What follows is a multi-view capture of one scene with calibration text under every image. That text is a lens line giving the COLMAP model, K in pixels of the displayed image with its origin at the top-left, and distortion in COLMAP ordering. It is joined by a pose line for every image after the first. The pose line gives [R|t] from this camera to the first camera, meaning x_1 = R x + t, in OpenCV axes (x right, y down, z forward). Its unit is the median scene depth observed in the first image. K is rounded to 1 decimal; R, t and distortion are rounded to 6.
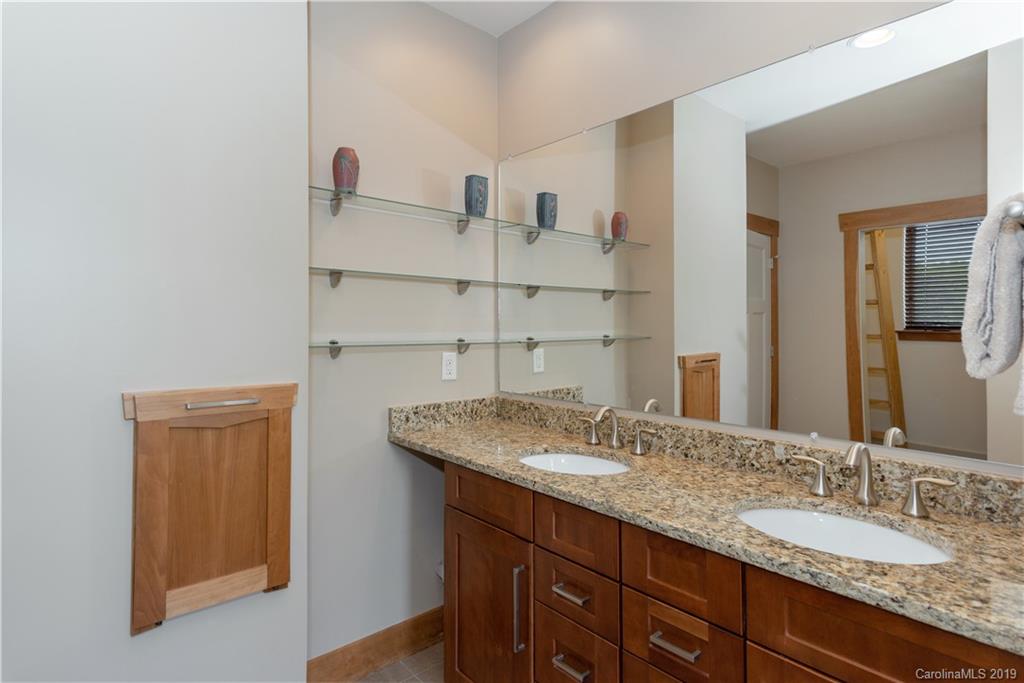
lens RADIAL K [[545.8, 0, 516.7], [0, 545.8, 322.0], [0, 0, 1]] dist [-0.001823, -0.000393]
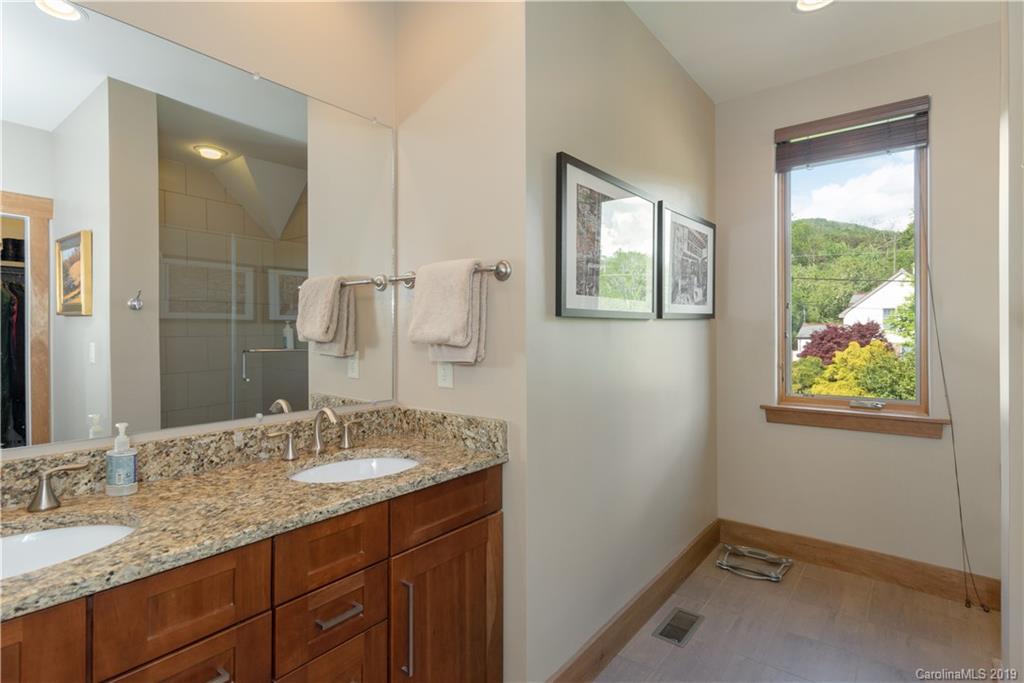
lens RADIAL K [[514.5, 0, 514.2], [0, 514.5, 334.2], [0, 0, 1]] dist [0.022914, -0.000966]
pose [[-0.173448, -0.012884, 0.984759, -0.629083], [-0.002660, 0.999917, 0.012613, 0.023569], [-0.984839, -0.000432, -0.173468, 0.691564]]
